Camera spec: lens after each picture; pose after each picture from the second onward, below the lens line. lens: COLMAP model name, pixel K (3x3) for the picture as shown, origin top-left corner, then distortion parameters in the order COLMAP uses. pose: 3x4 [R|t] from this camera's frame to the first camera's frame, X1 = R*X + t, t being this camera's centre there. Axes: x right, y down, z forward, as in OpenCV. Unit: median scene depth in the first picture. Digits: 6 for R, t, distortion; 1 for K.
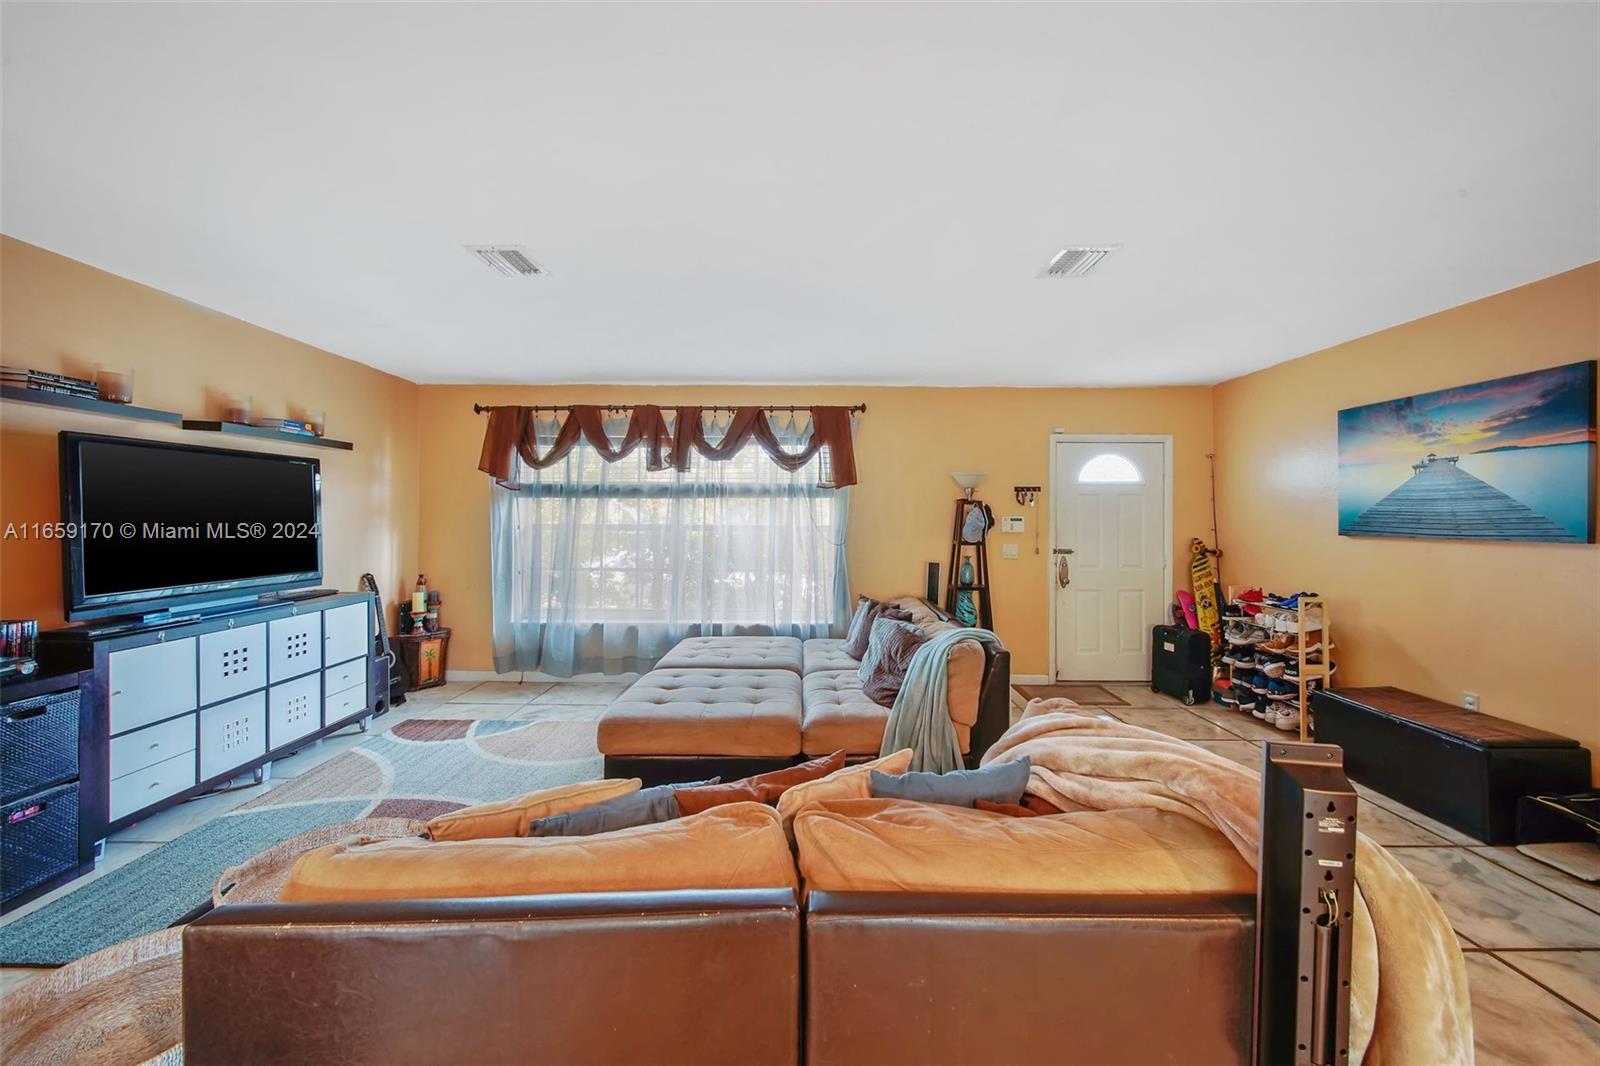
lens RADIAL K [[585.6, 0, 805.1], [0, 585.6, 517.8], [0, 0, 1]] dist [-0.001523, -0.000277]
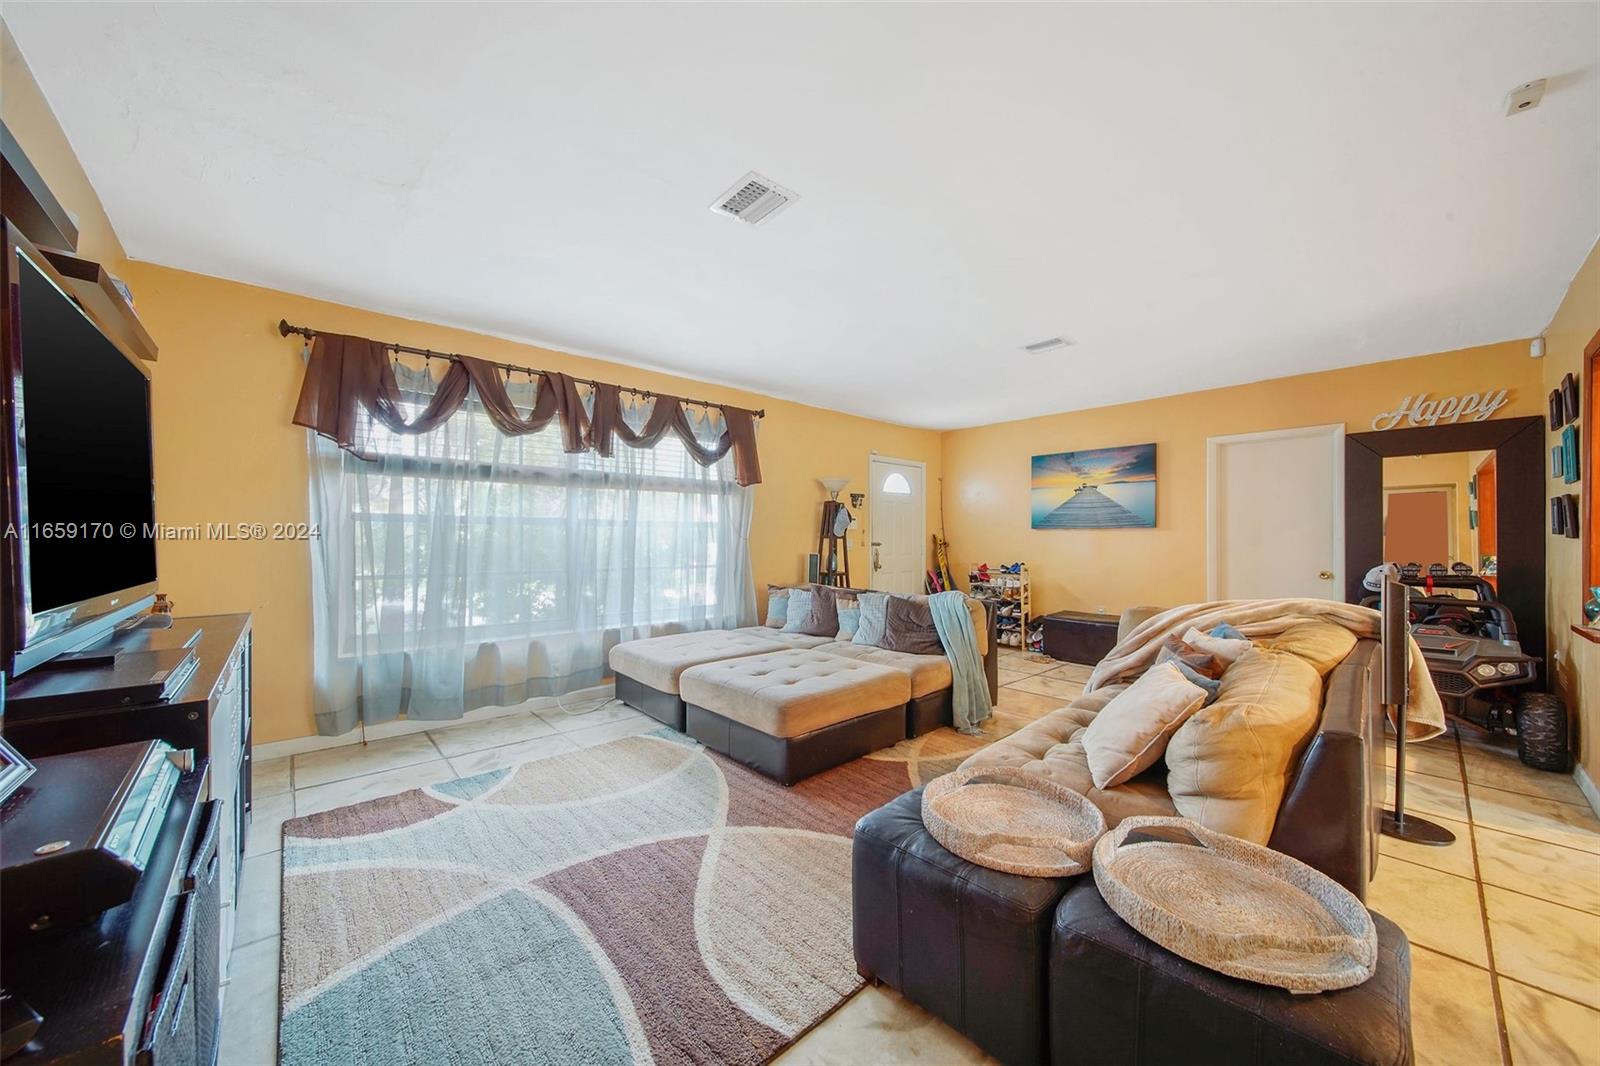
lens RADIAL K [[571.3, 0, 798.7], [0, 571.3, 541.6], [0, 0, 1]] dist [0.000602, -0.000020]
pose [[0.741924, -0.007577, 0.670441, -0.568659], [0.000168, 0.999938, 0.011114, 0.038381], [-0.670484, -0.008133, 0.741879, 0.166341]]
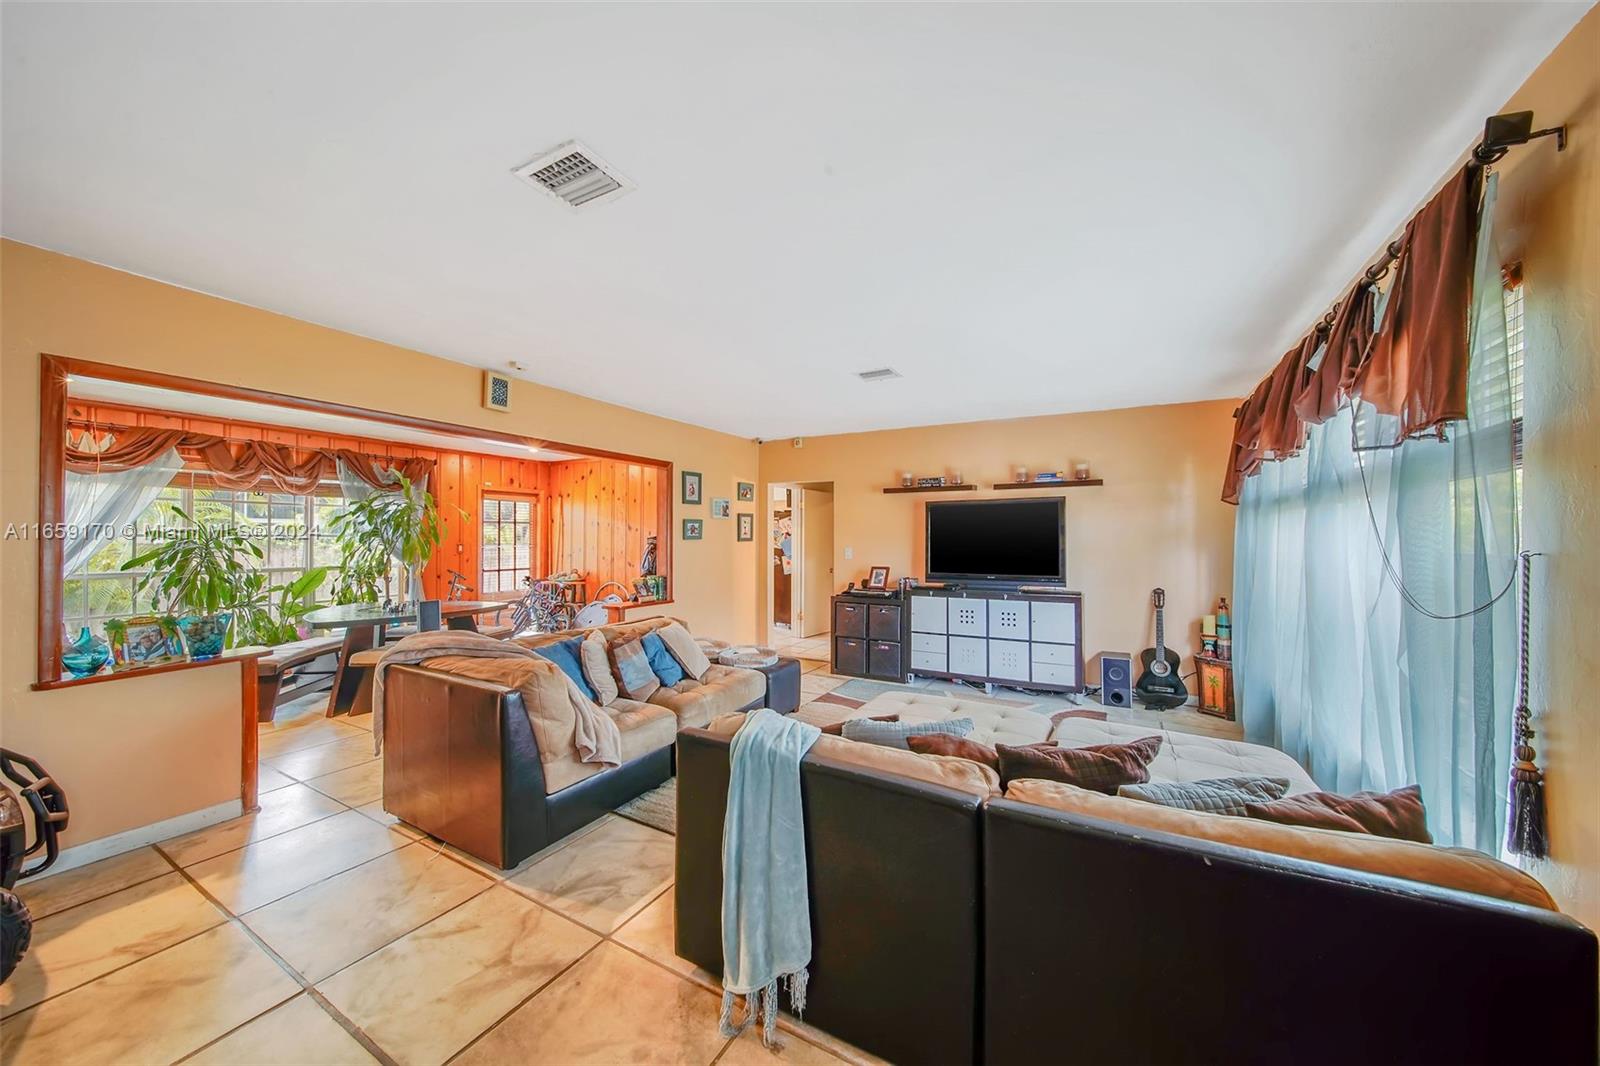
lens RADIAL K [[563.8, 0, 800.0], [0, 563.8, 533.0], [0, 0, 1]] dist [-0.000463, -0.000073]
pose [[-0.496526, -0.013150, -0.867922, 0.498940], [-0.004375, 0.999910, -0.012647, 0.004677], [0.868011, -0.002483, -0.496539, 0.860098]]
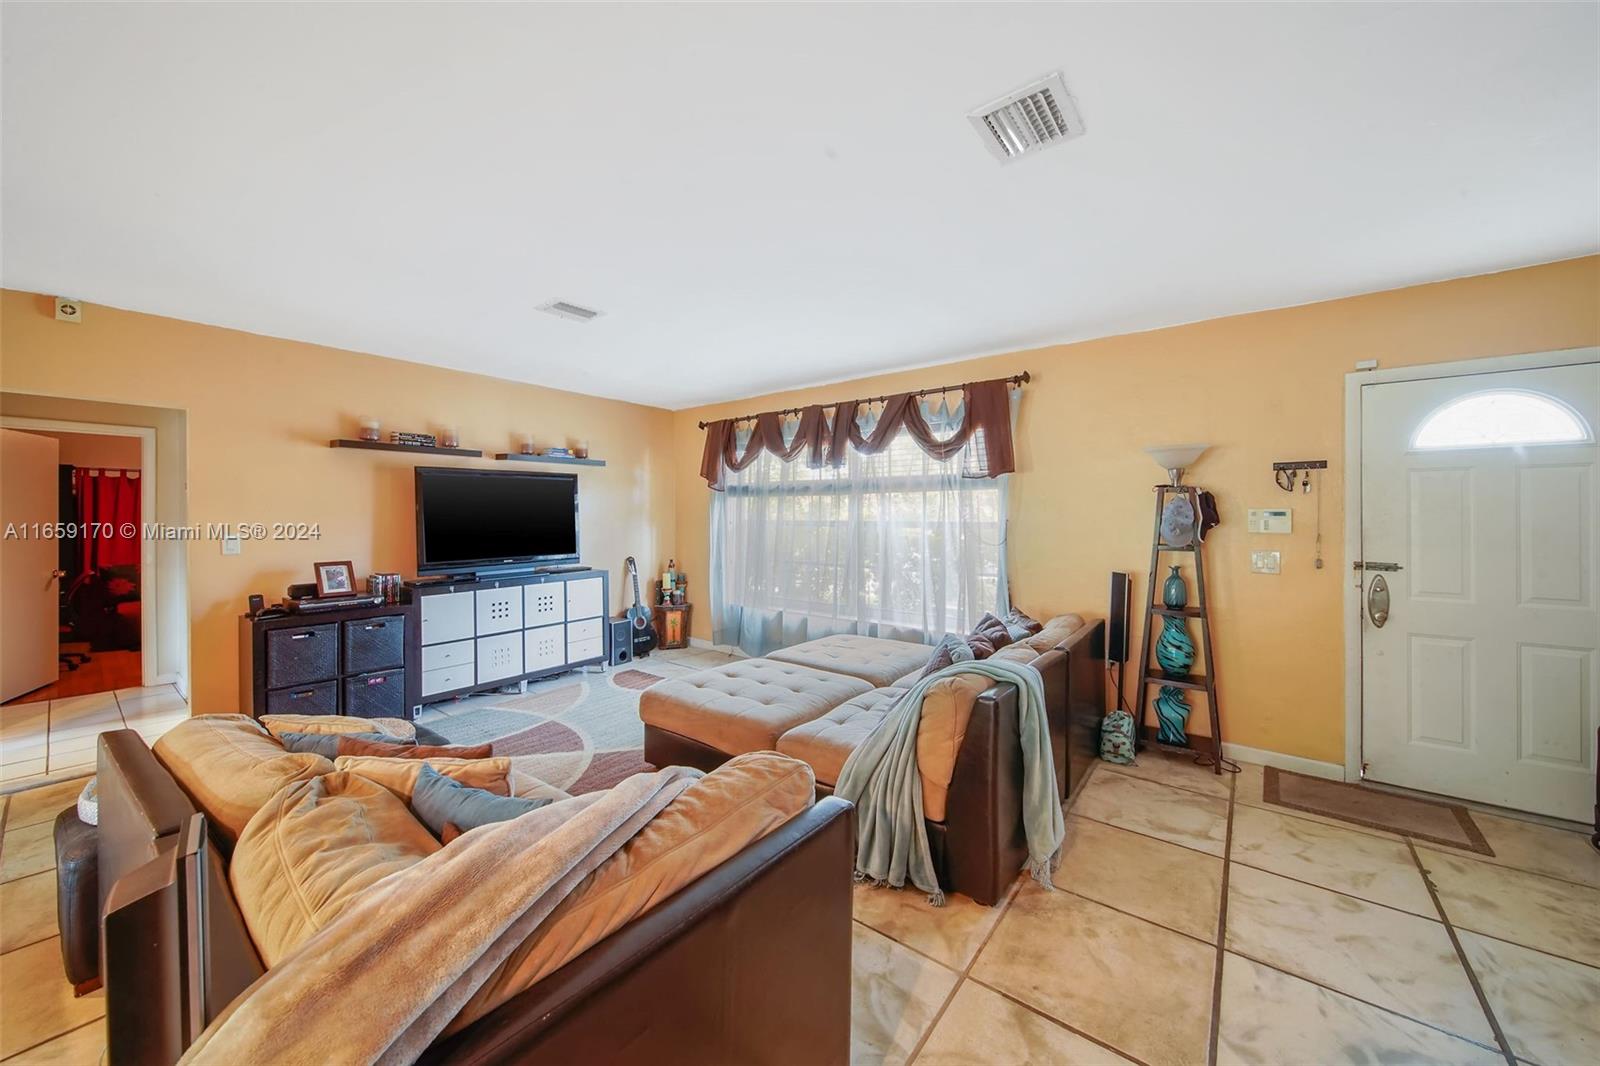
lens RADIAL K [[585.4, 0, 800.8], [0, 585.4, 514.6], [0, 0, 1]] dist [0.000455, -0.000015]
pose [[0.786687, -0.004705, -0.617334, 0.357382], [0.006594, 0.999978, 0.000781, 0.000186], [0.617317, -0.004685, 0.786701, 0.169958]]
